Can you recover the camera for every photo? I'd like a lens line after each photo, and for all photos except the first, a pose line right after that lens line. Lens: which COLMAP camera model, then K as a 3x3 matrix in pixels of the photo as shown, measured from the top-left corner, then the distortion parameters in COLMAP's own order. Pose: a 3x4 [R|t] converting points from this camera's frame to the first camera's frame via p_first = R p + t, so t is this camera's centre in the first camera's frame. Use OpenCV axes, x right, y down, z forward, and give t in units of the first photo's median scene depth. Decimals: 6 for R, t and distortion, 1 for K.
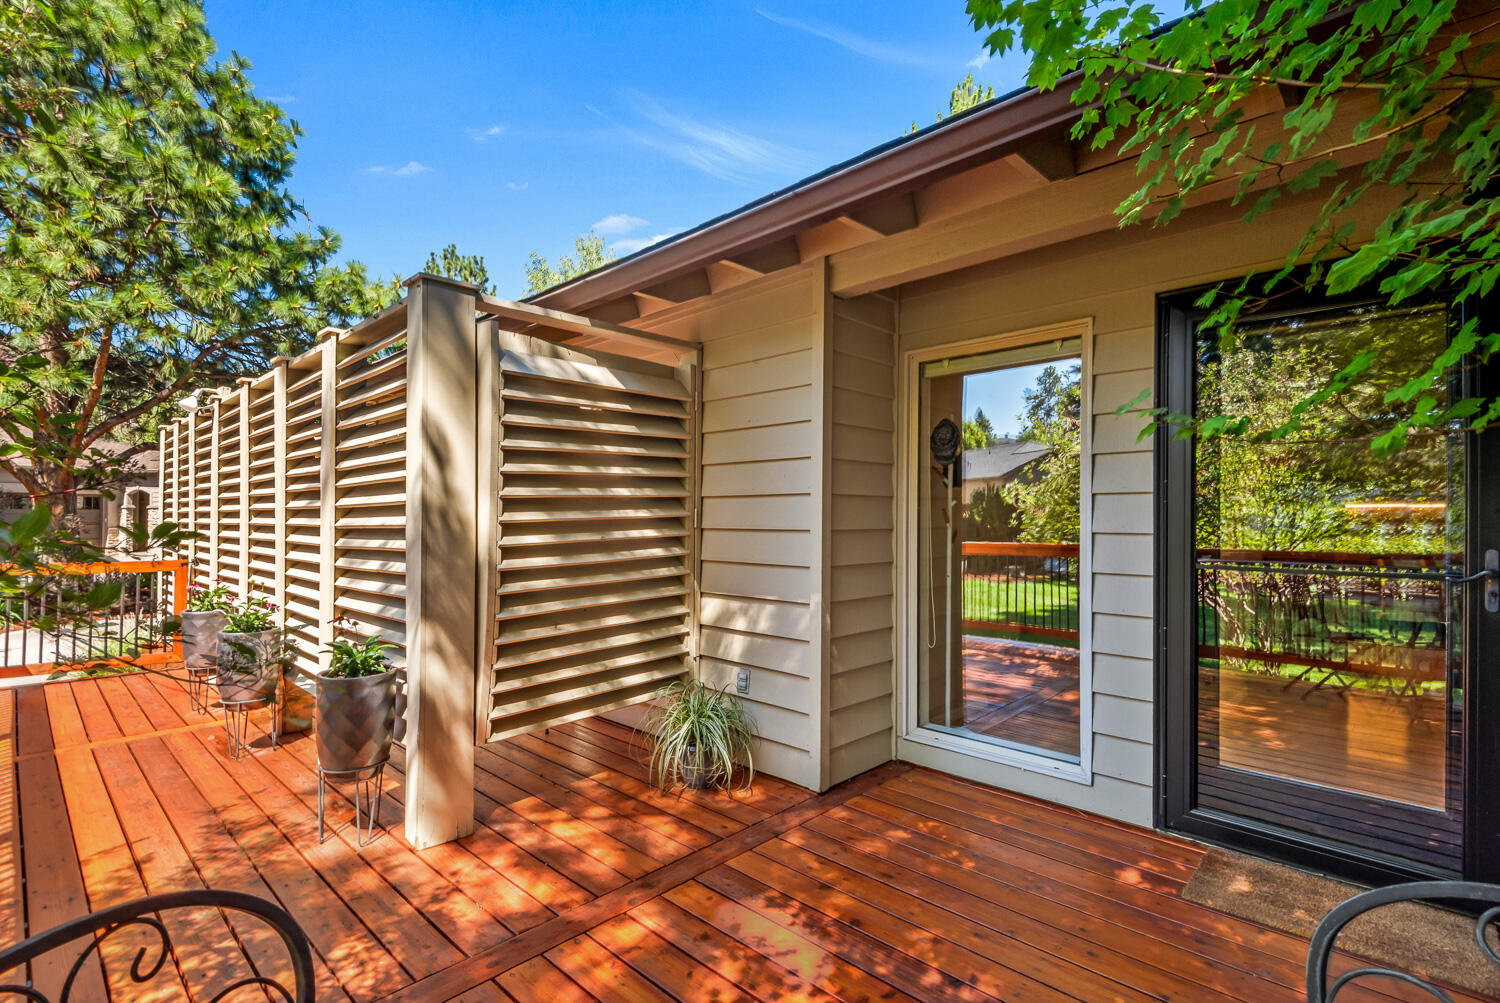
lens RADIAL K [[695.4, 0, 755.5], [0, 695.4, 498.0], [0, 0, 1]] dist [0.015435, -0.004499]
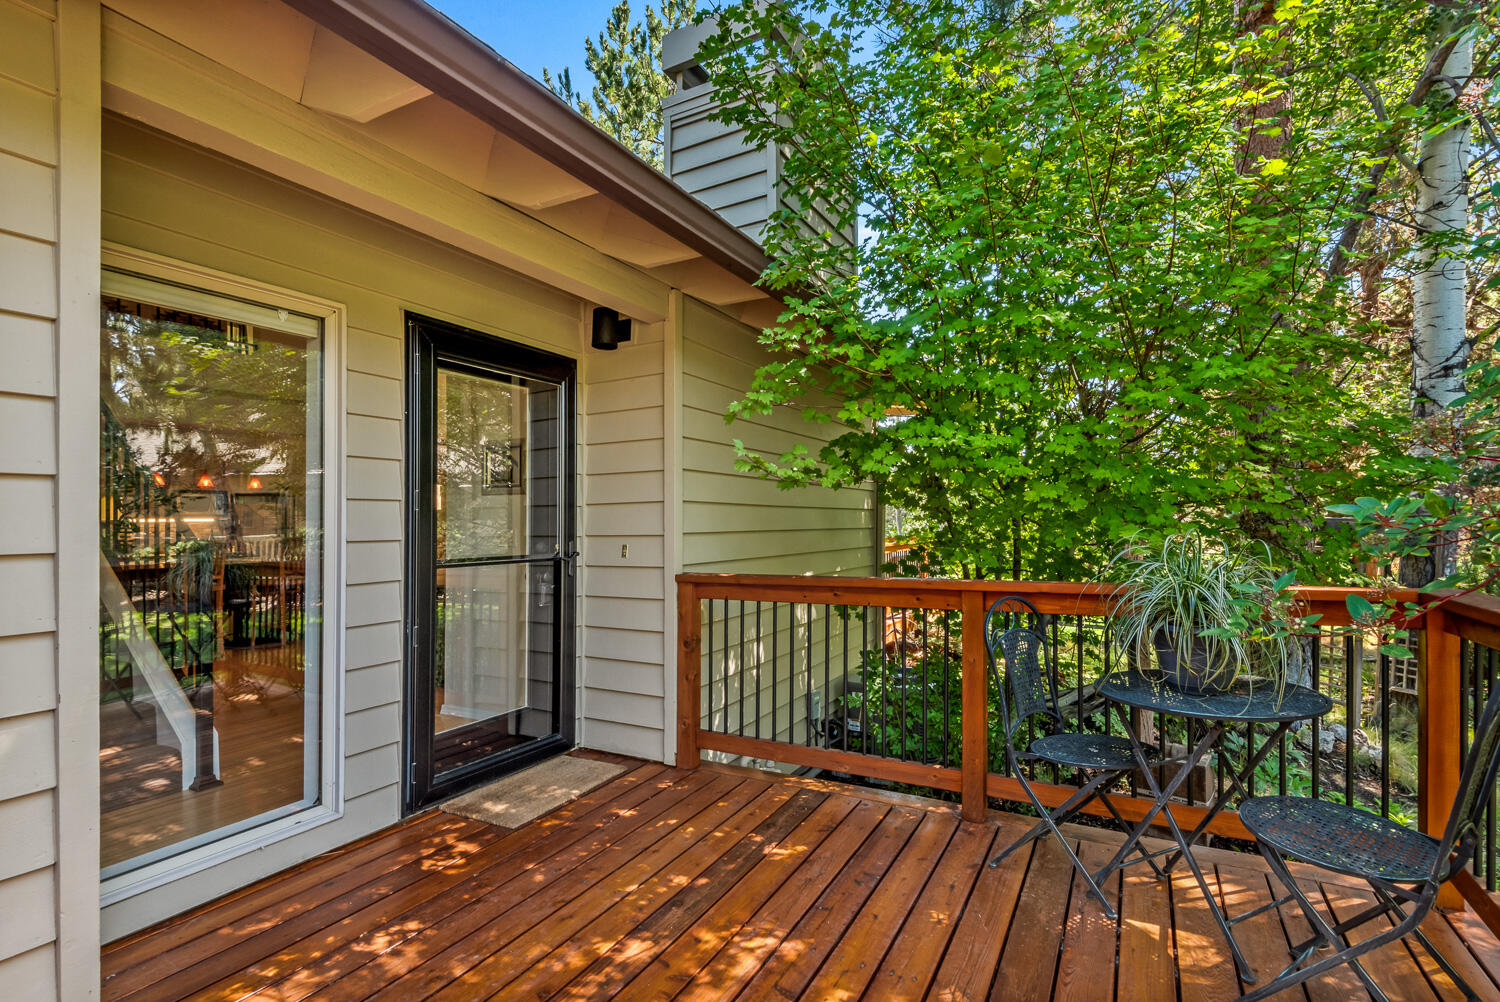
lens RADIAL K [[695.4, 0, 755.2], [0, 695.4, 510.3], [0, 0, 1]] dist [0.015435, -0.004499]
pose [[-0.247635, -0.000387, 0.968853, -0.572043], [0.000018, 1.000000, 0.000404, 0.008139], [-0.968853, 0.000117, -0.247635, 0.740914]]
